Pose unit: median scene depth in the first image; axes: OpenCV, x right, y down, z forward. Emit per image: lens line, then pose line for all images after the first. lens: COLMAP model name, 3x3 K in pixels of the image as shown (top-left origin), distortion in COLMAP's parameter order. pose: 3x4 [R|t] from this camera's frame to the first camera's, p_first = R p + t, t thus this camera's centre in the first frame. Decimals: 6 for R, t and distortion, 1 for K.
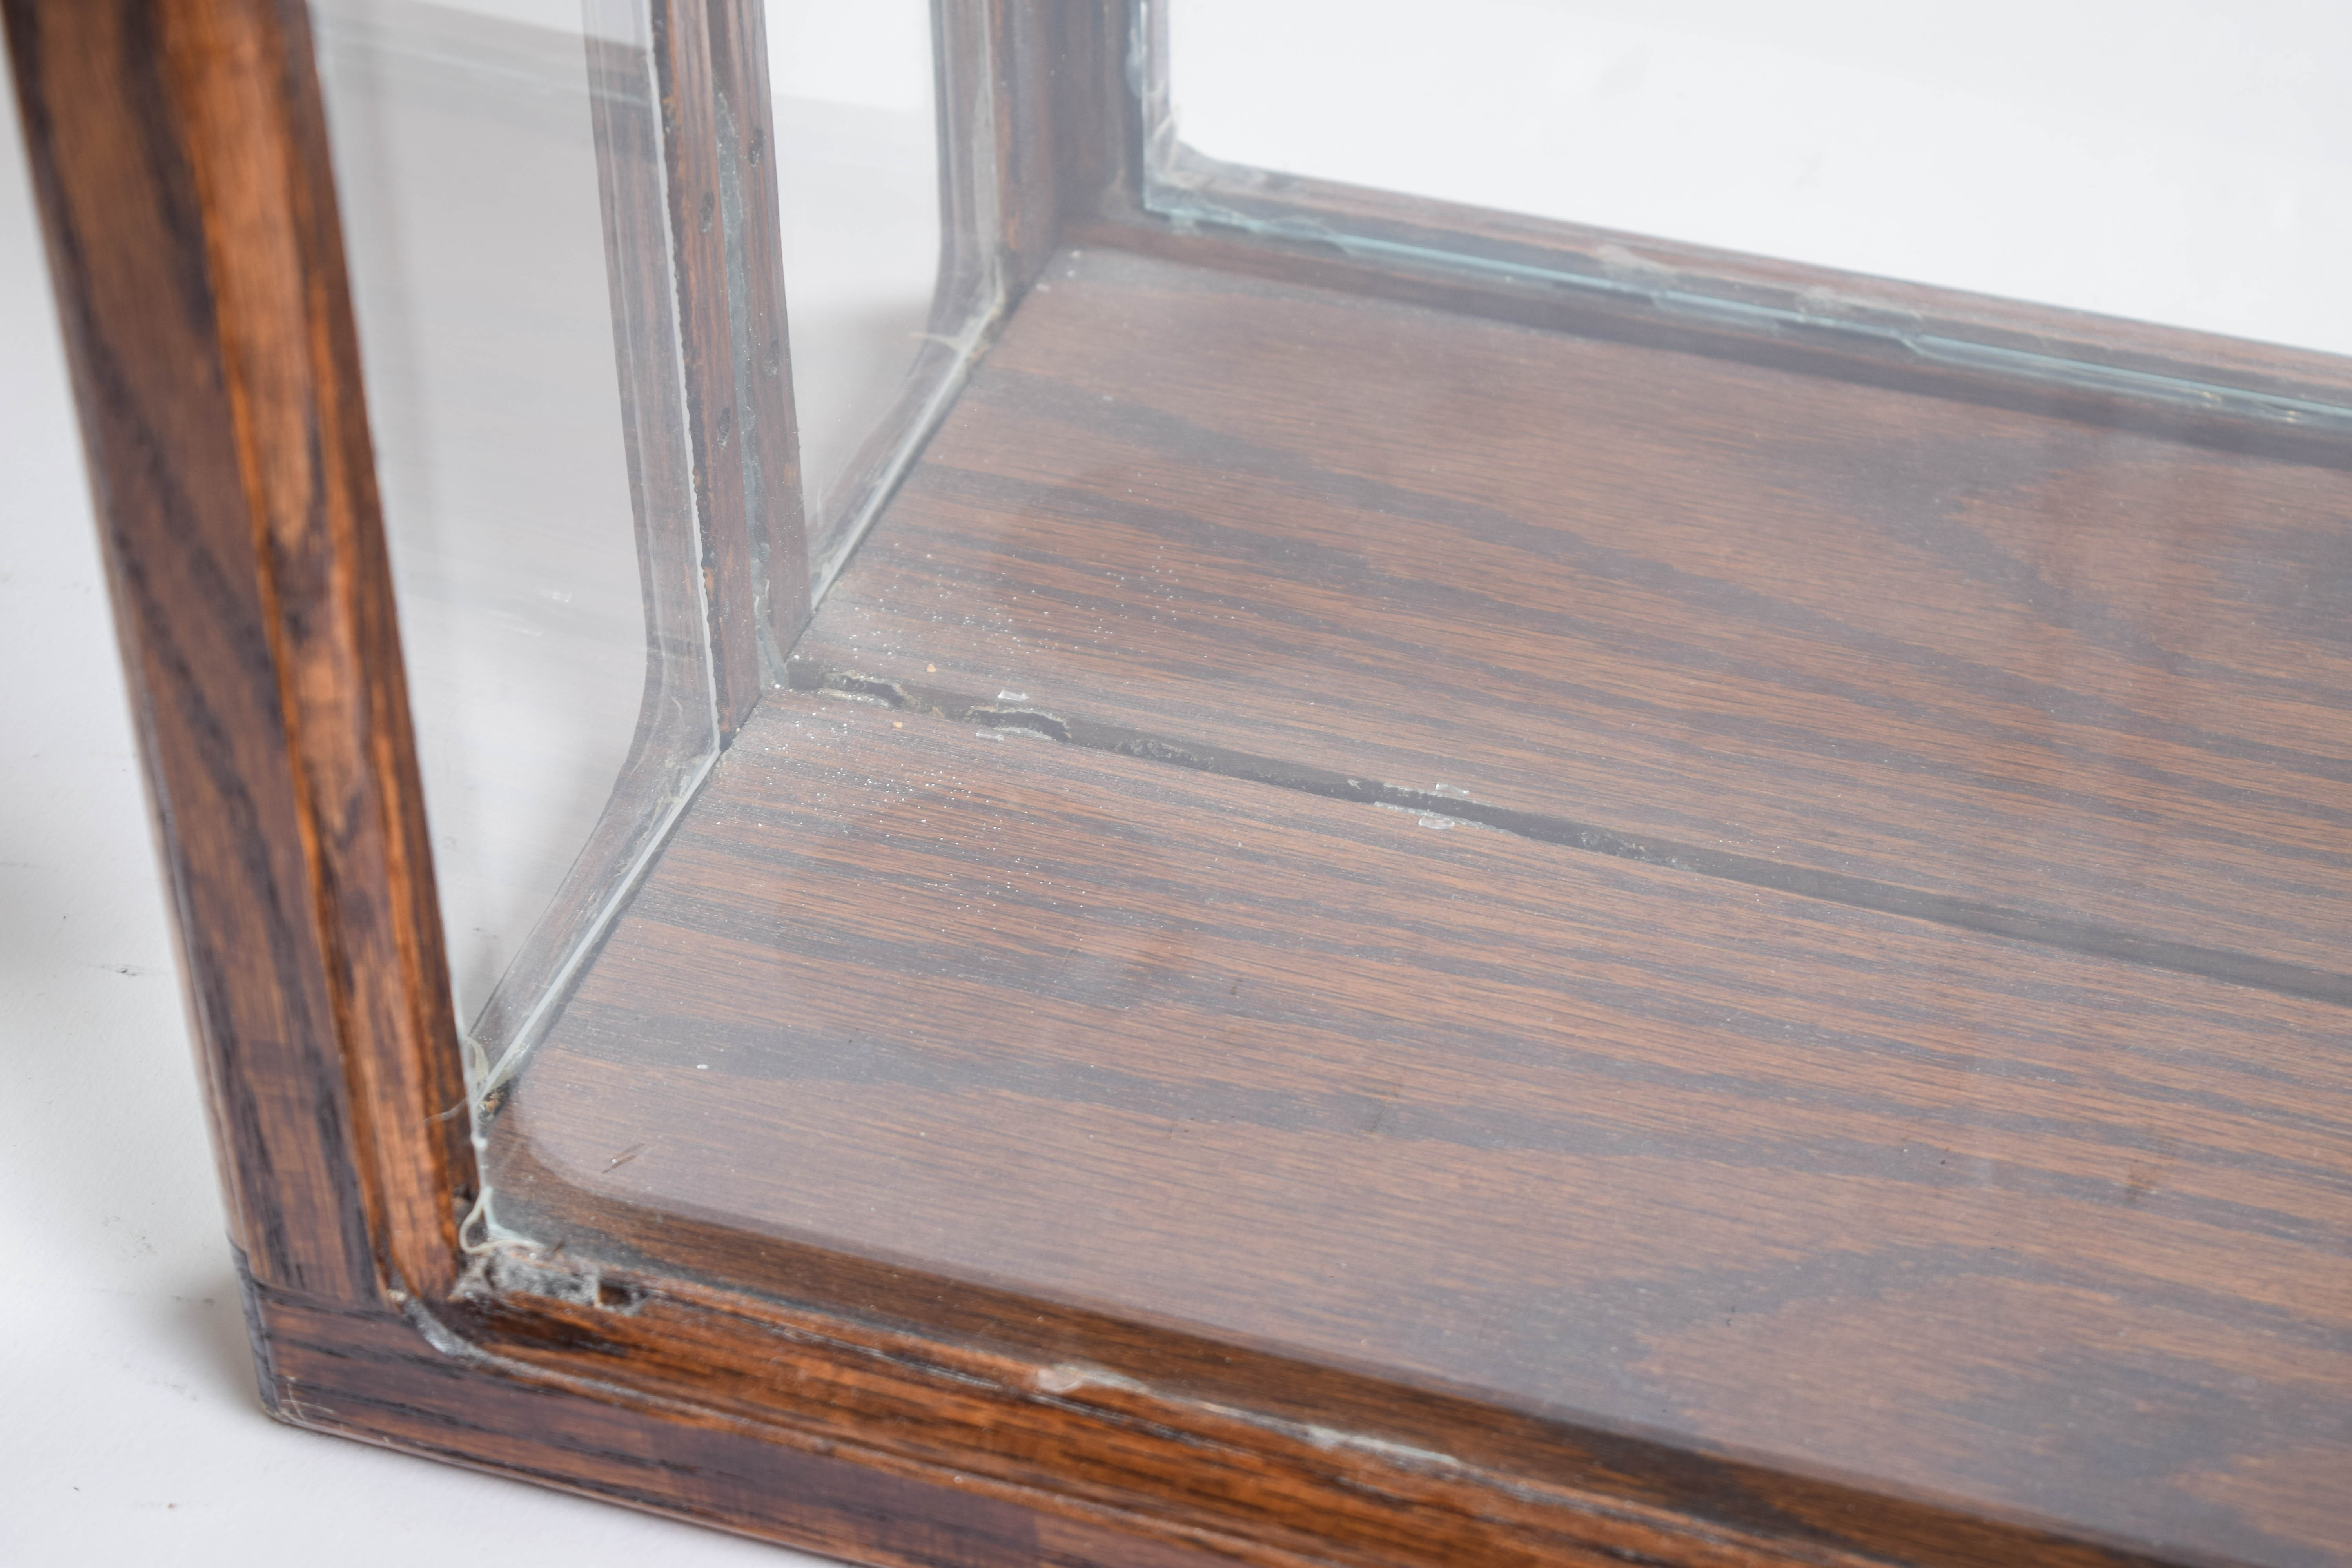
lens RADIAL K [[5725.1, 0, 1176.0], [0, 5725.1, 784.0], [0, 0, 1]] dist [-0.519977, 10.391092]
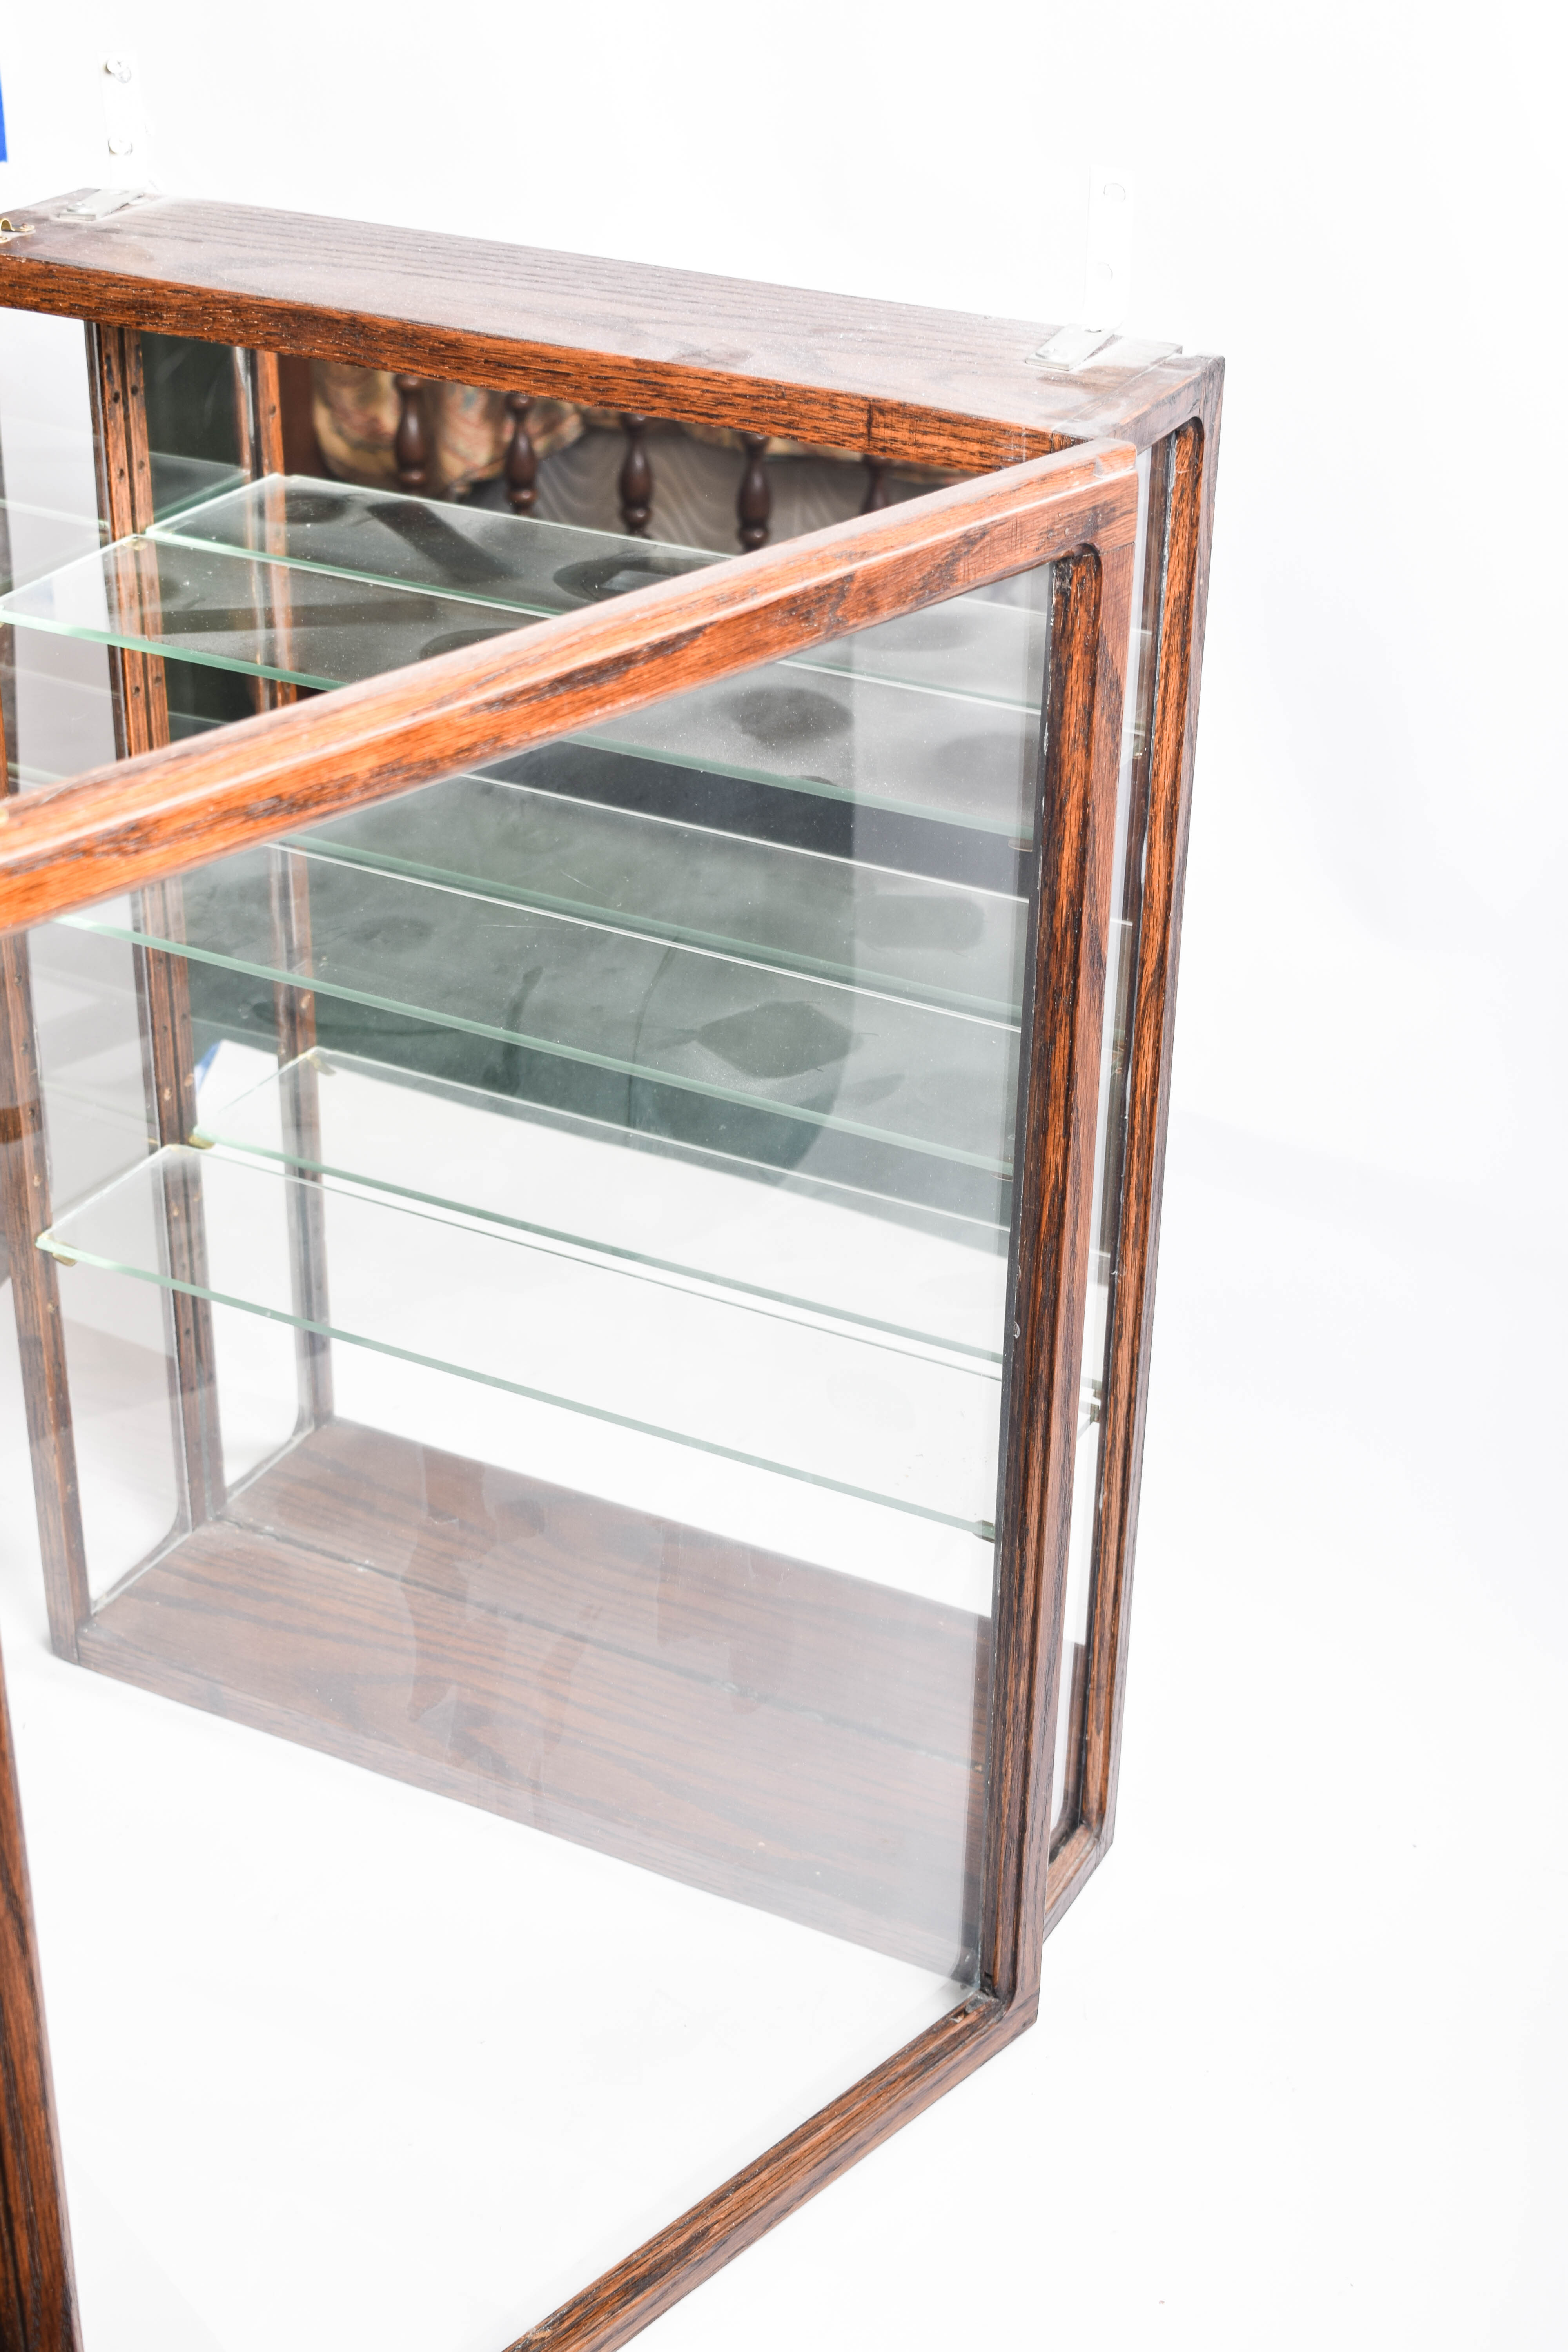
lens RADIAL K [[3512.4, 0, 784.0], [0, 3512.4, 1176.0], [0, 0, 1]] dist [-0.027689, -0.042658]
pose [[0.990377, 0.102785, -0.092675, 0.524054], [-0.117842, 0.977447, -0.175243, 0.129621], [0.072573, 0.184478, 0.980154, -1.364809]]
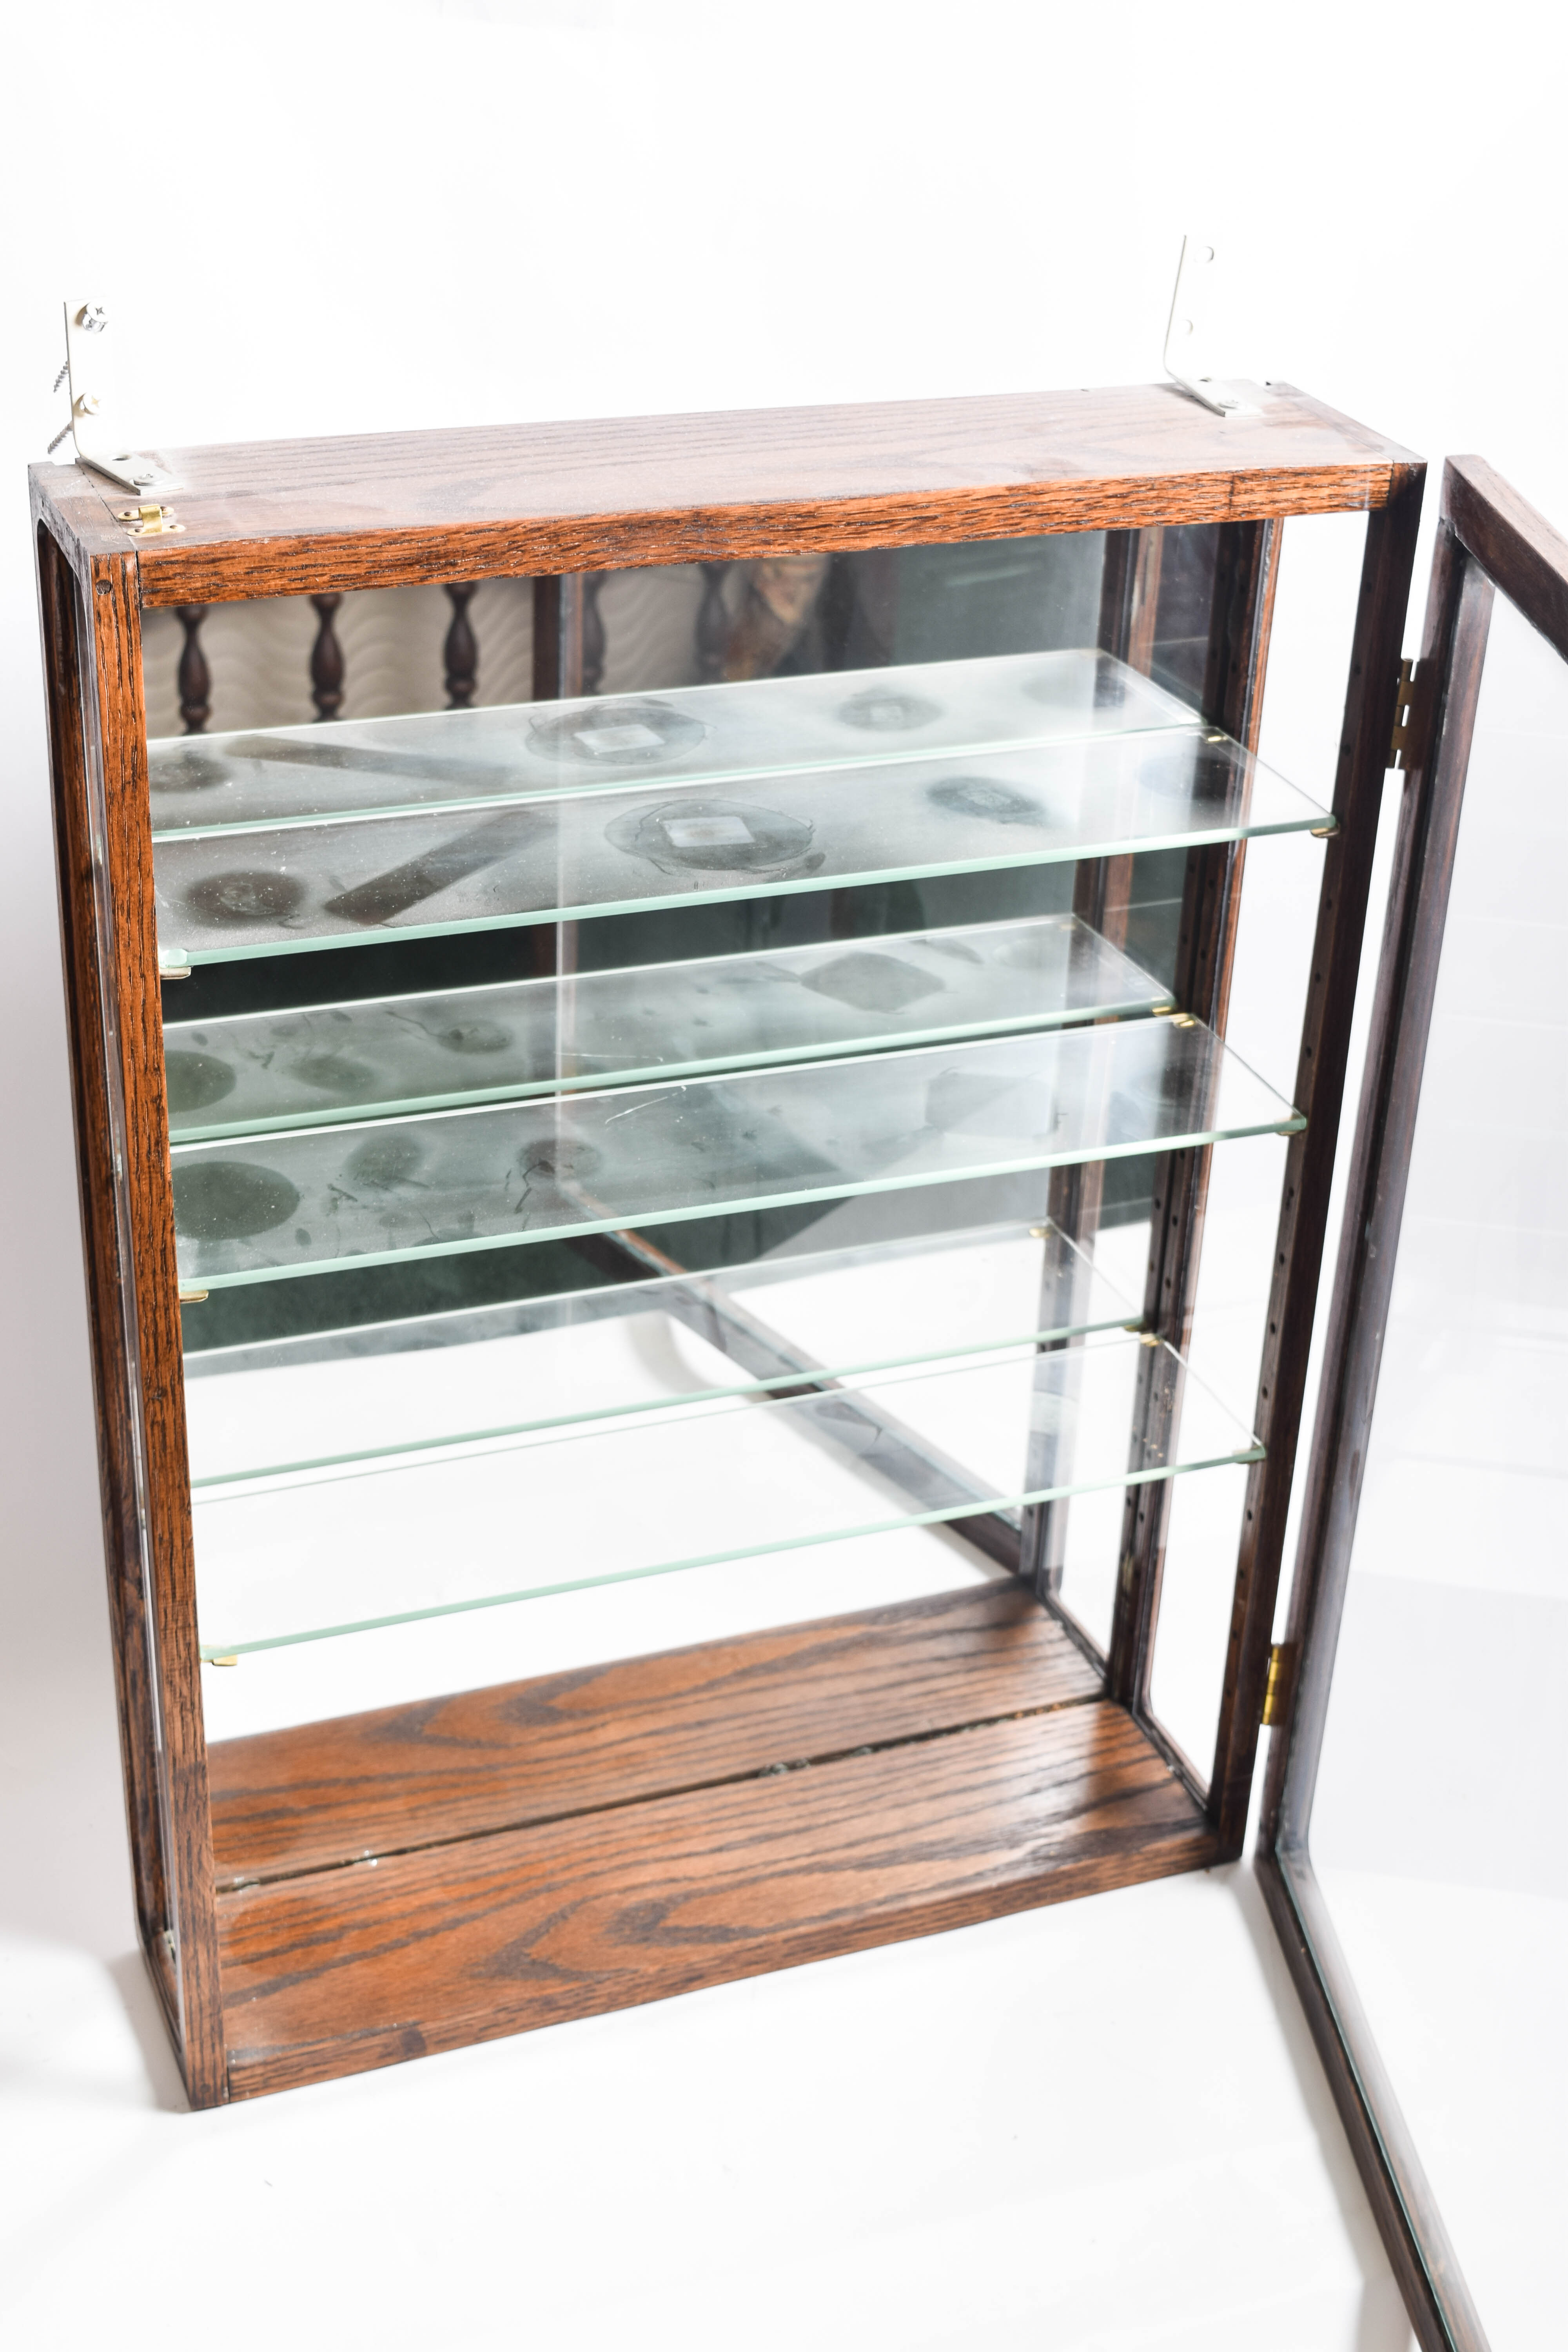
lens RADIAL K [[3319.5, 0, 784.0], [0, 3319.5, 1176.0], [0, 0, 1]] dist [-0.039887, -0.049346]
pose [[0.742193, -0.259769, 0.617794, -0.945124], [0.371747, 0.926583, -0.056993, -0.179951], [-0.557632, 0.271963, 0.784272, -0.906431]]
